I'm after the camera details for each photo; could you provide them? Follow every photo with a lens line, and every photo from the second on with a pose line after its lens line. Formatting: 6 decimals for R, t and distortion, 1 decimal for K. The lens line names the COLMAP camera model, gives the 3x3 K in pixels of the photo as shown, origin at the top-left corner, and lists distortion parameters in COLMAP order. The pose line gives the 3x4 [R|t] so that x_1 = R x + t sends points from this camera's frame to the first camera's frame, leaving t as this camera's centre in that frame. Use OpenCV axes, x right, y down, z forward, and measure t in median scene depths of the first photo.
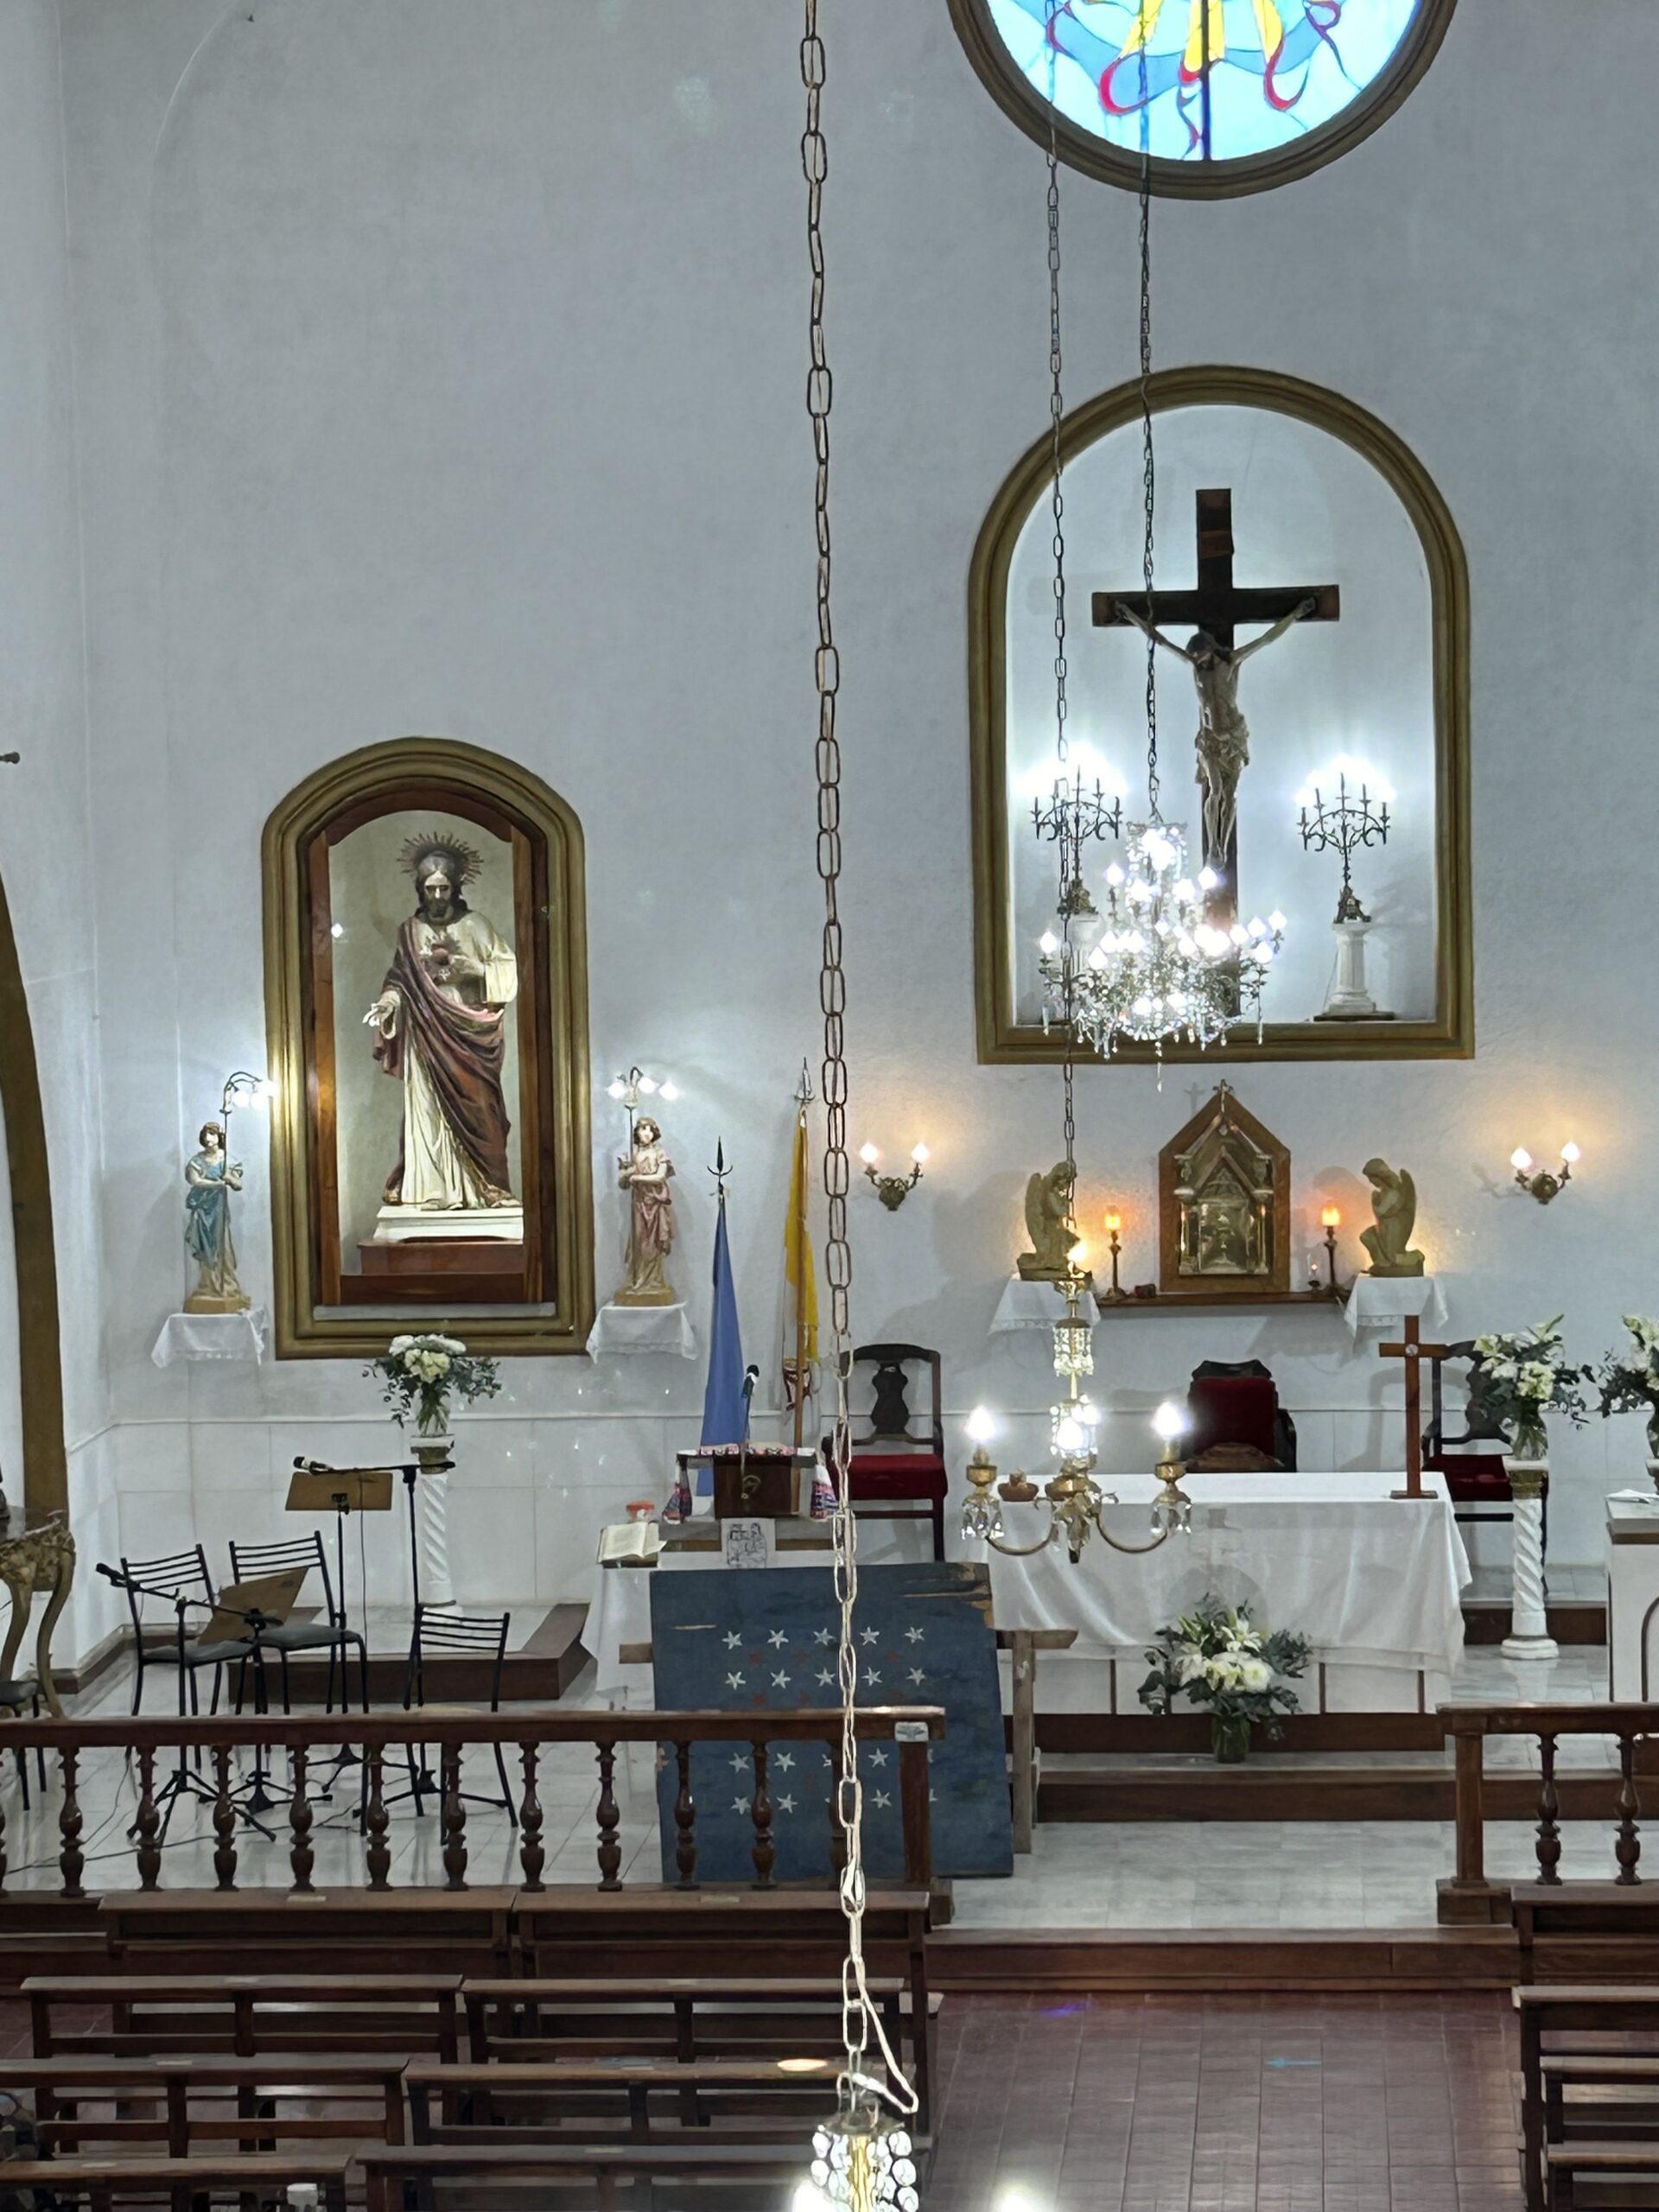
lens RADIAL K [[5965.7, 0, 829.5], [0, 5965.7, 1106.0], [0, 0, 1]] dist [0.197107, 0.012653]
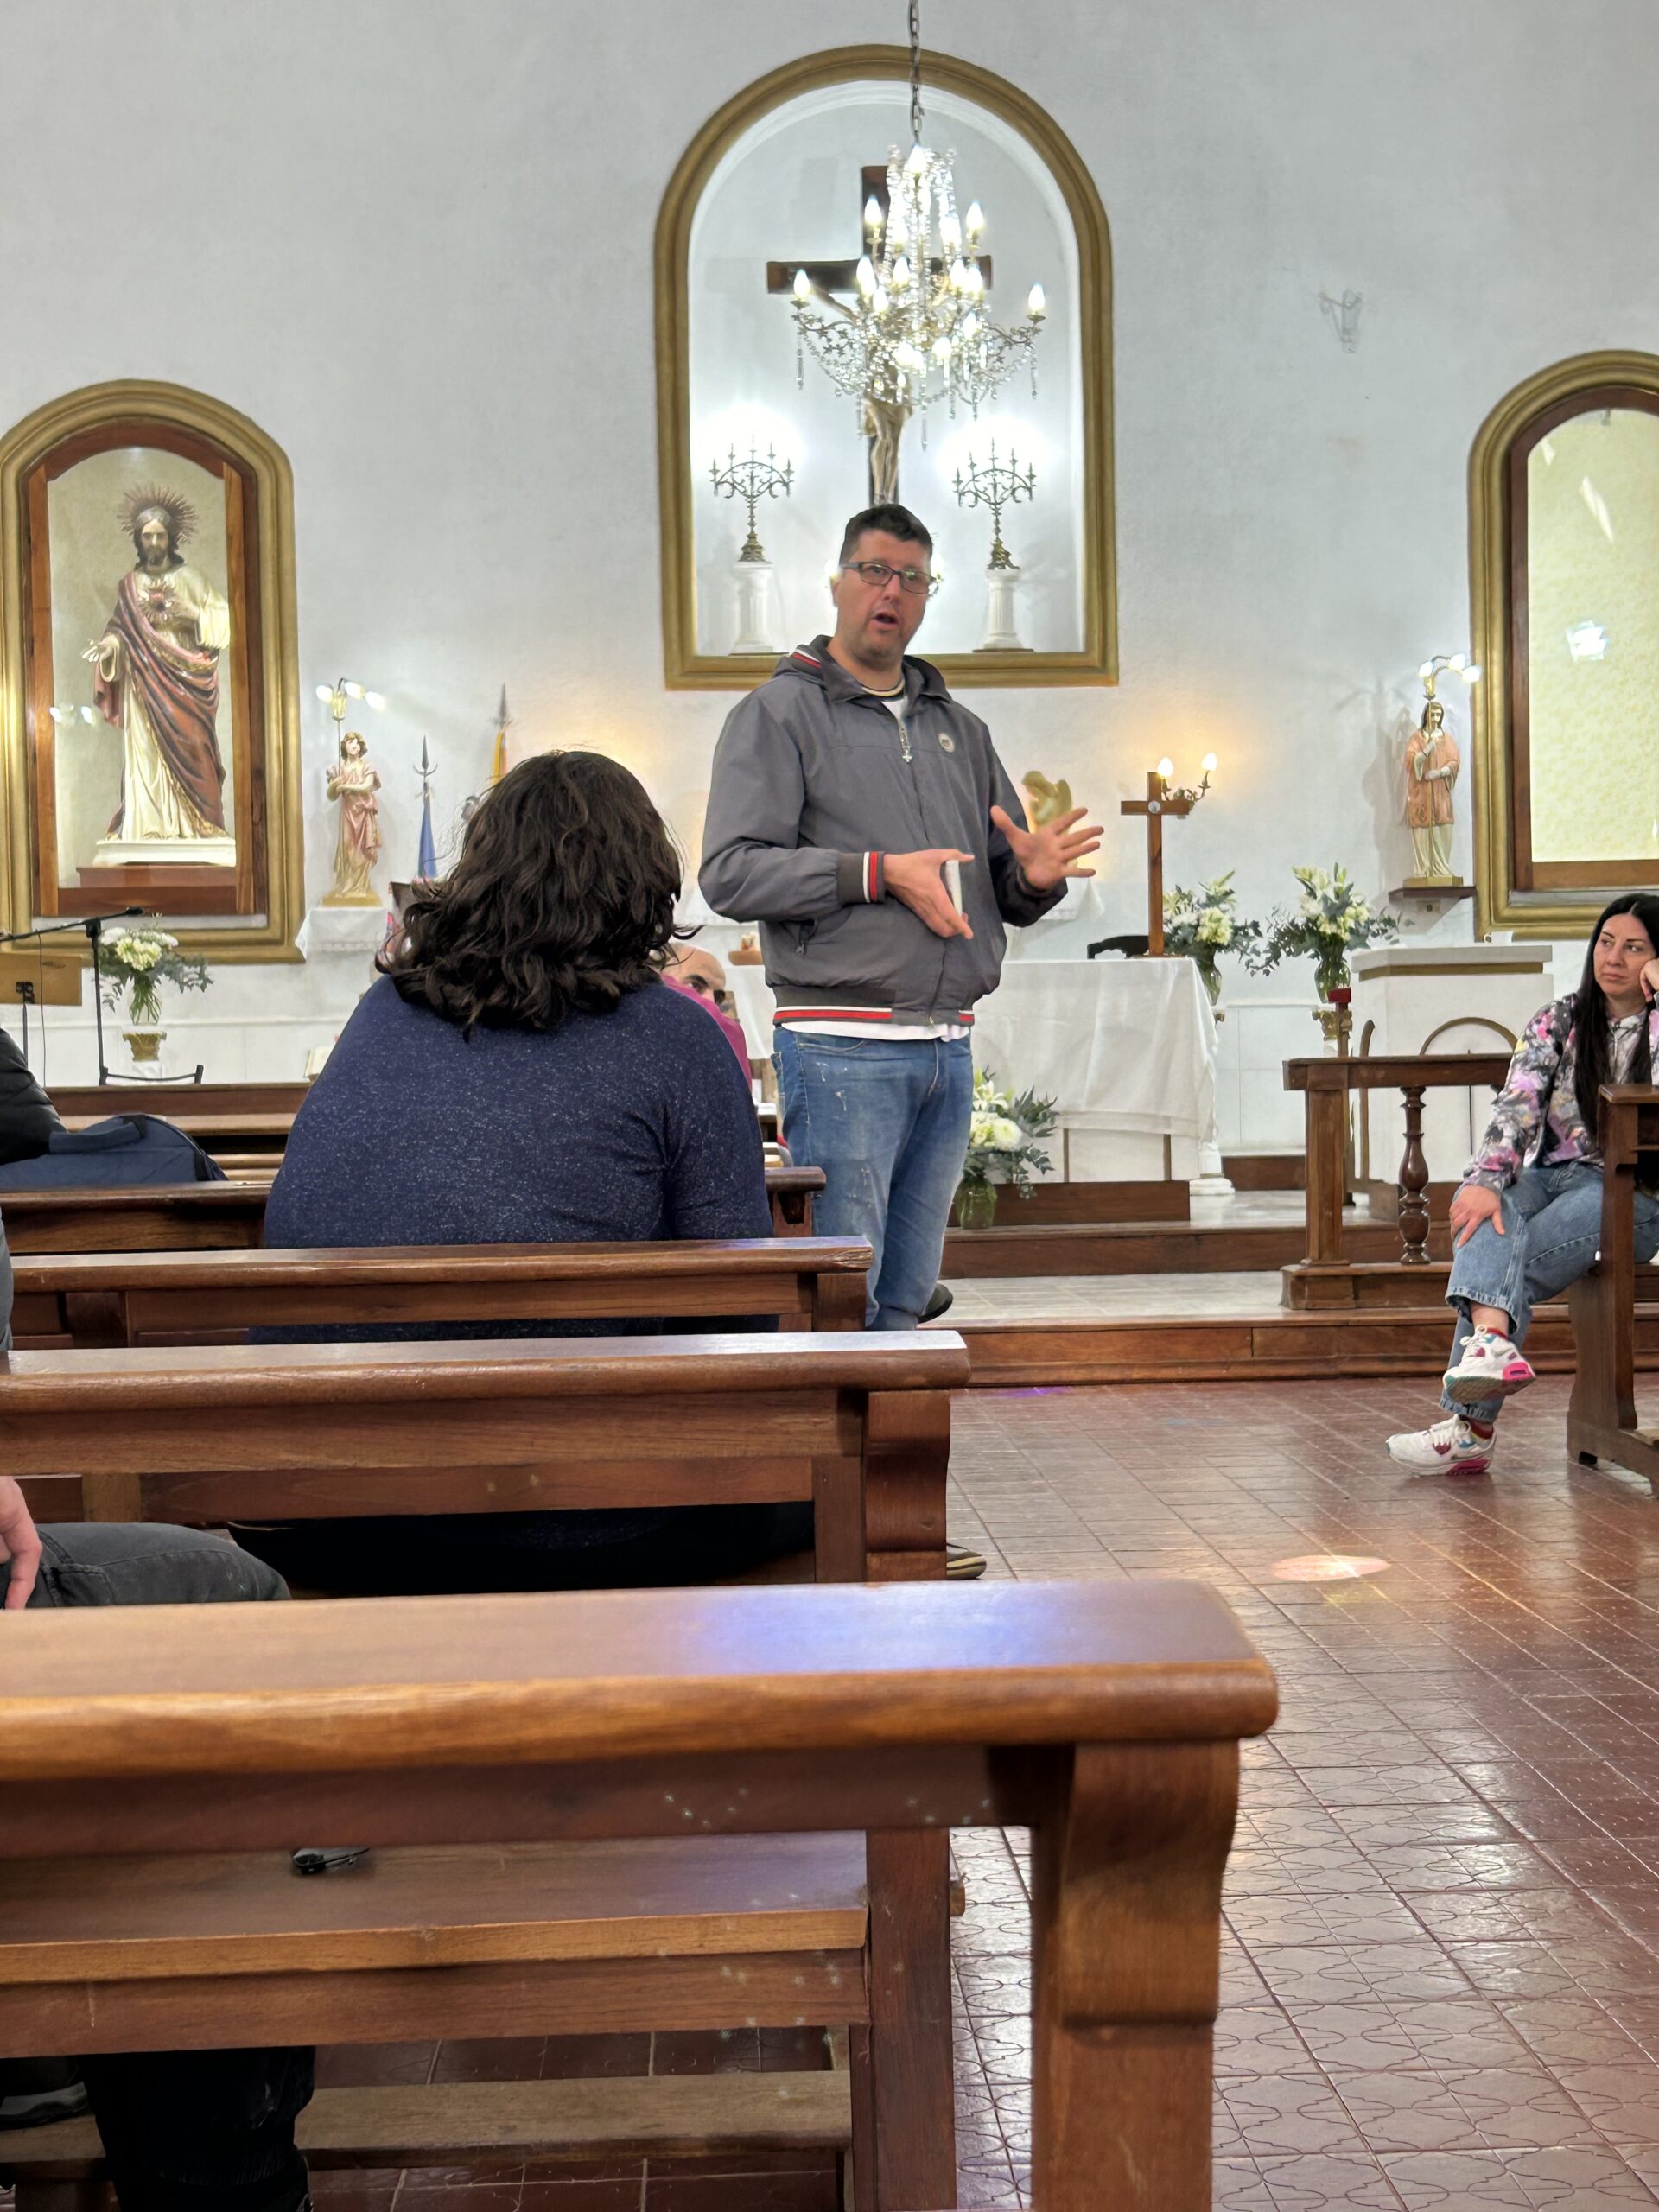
lens RADIAL K [[3088.9, 0, 849.7], [0, 3088.9, 1117.5], [0, 0, 1]] dist [0.234274, -0.976863]
pose [[0.991726, -0.000021, 0.128374, -0.014223], [0.008441, 0.997847, -0.065044, 0.107402], [-0.128097, 0.065589, 0.989590, 0.444977]]
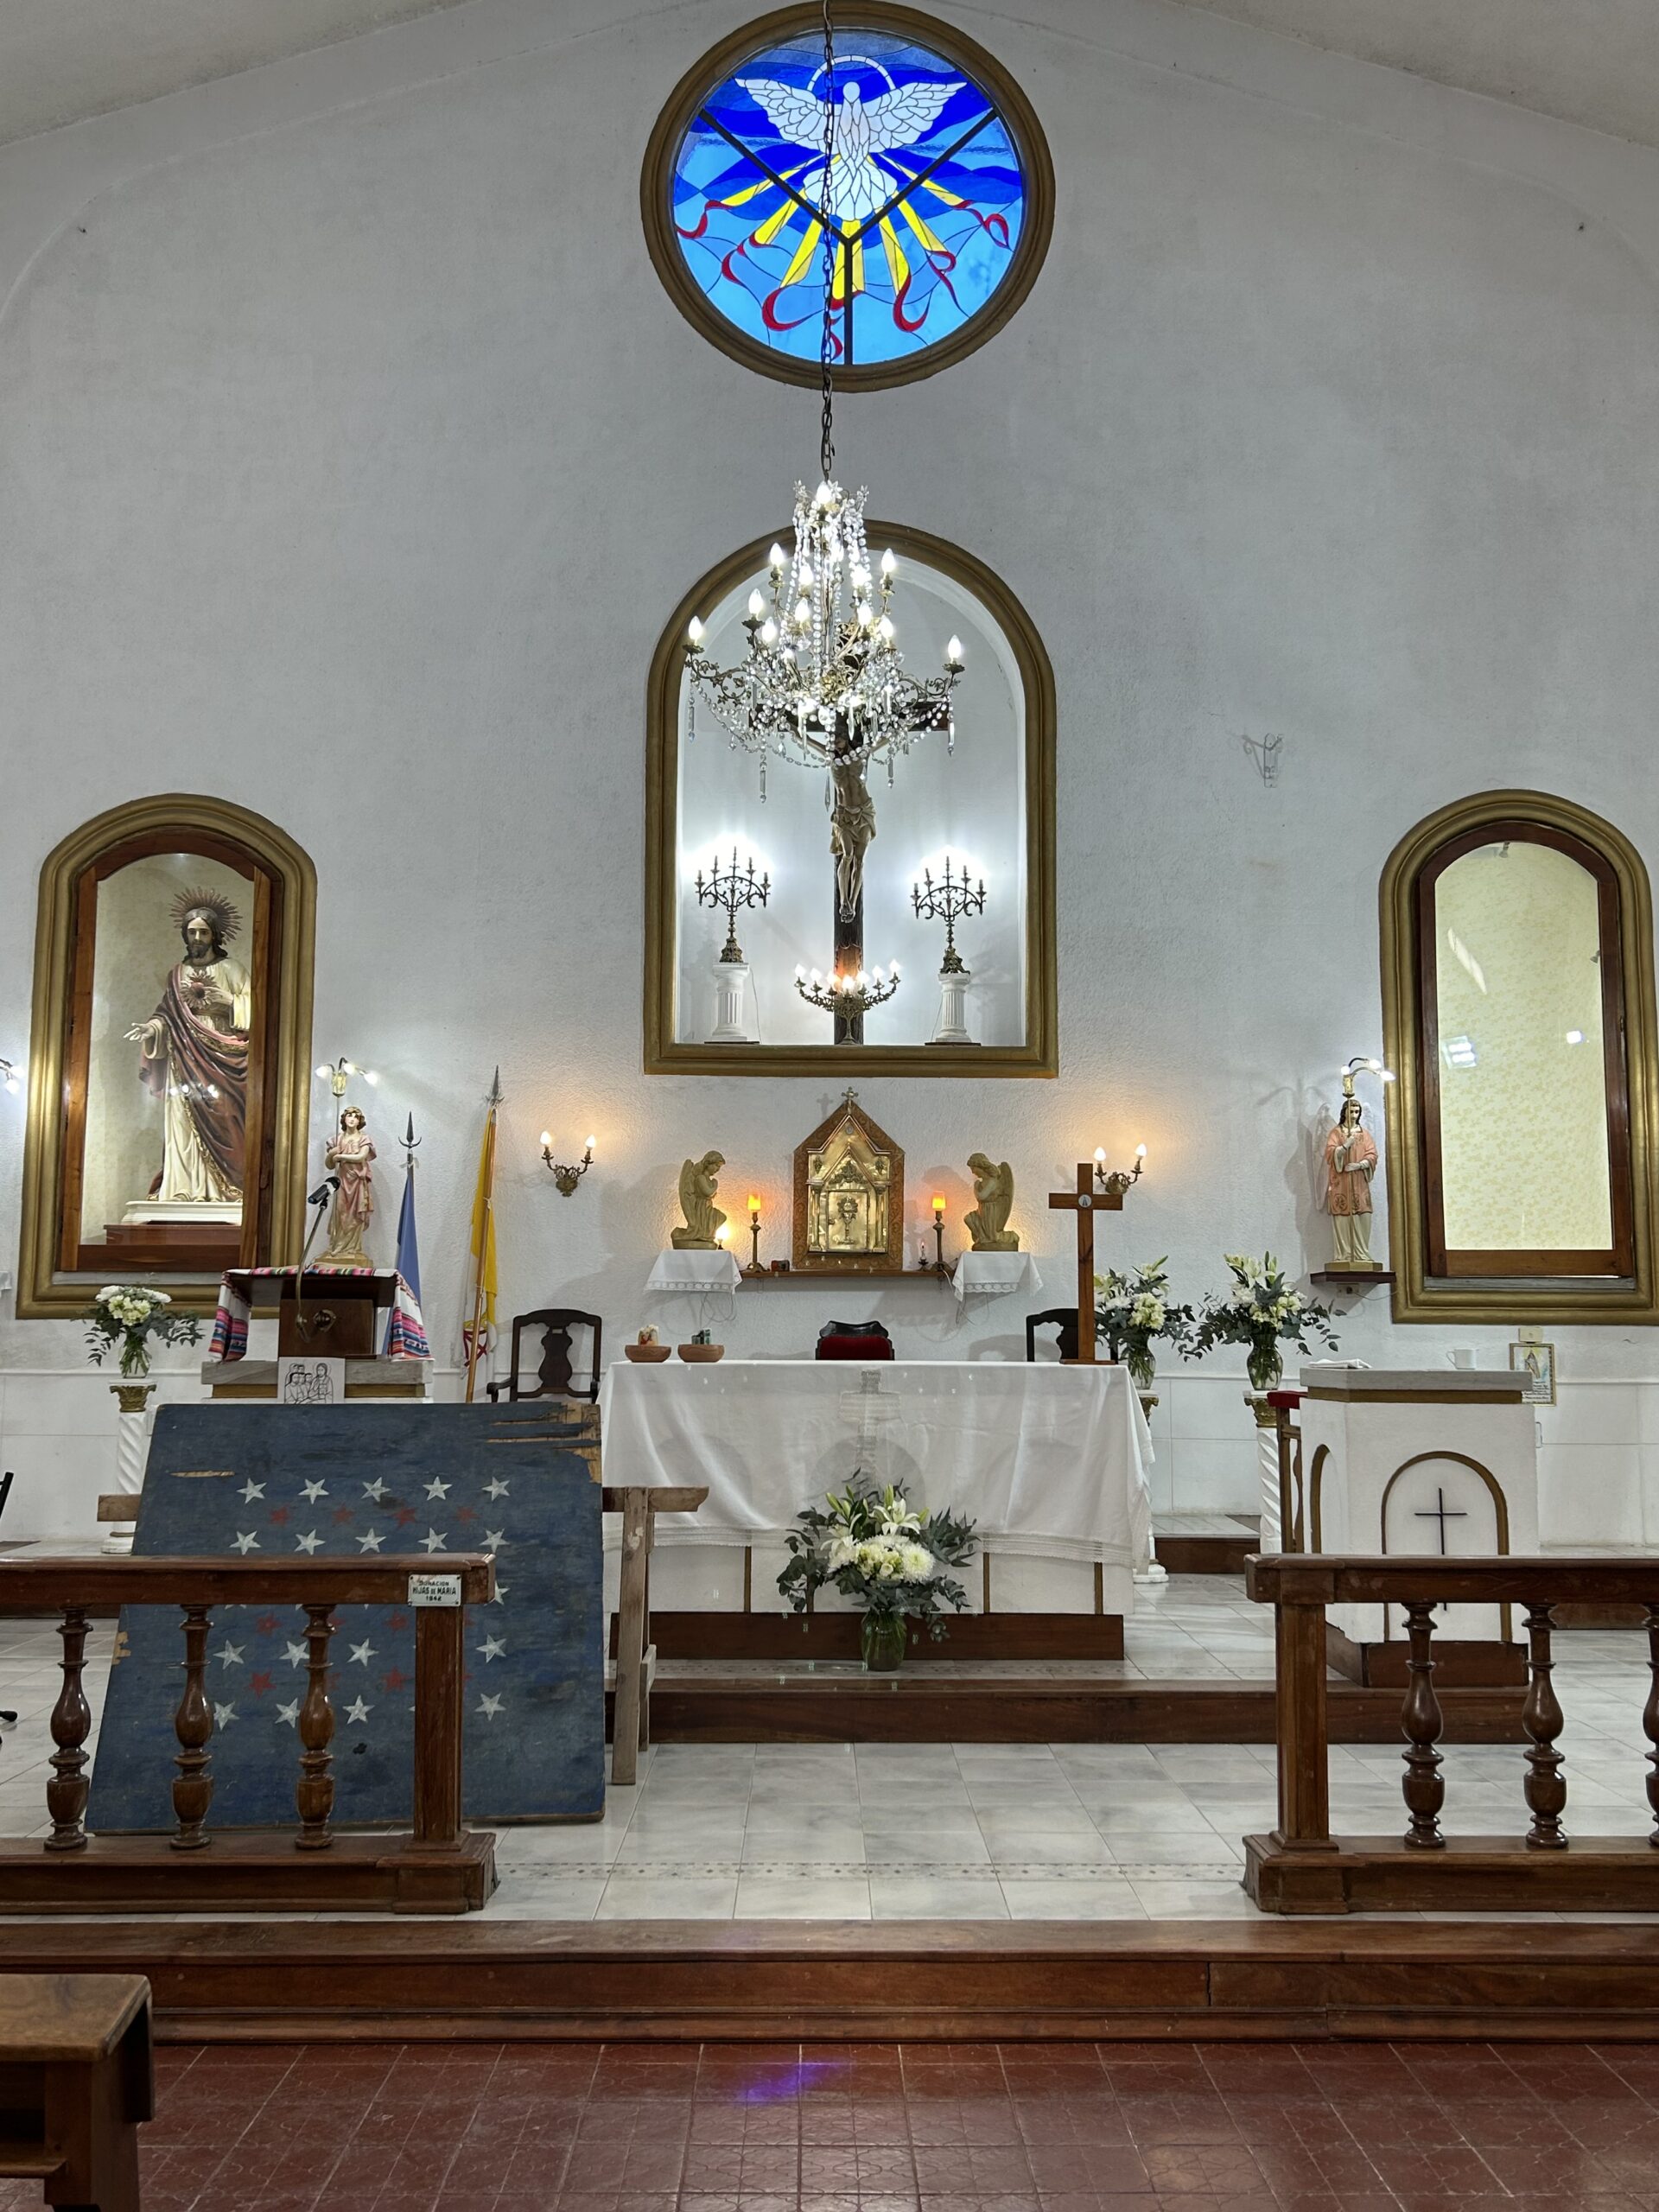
lens RADIAL K [[1973.7, 0, 829.5], [0, 1973.7, 1106.0], [0, 0, 1]] dist [0.179622, -0.519988]
pose [[0.995480, 0.036136, 0.087826, 0.027401], [-0.018792, 0.981447, -0.190813, 0.073906], [-0.093092, 0.188300, 0.977690, 0.613942]]
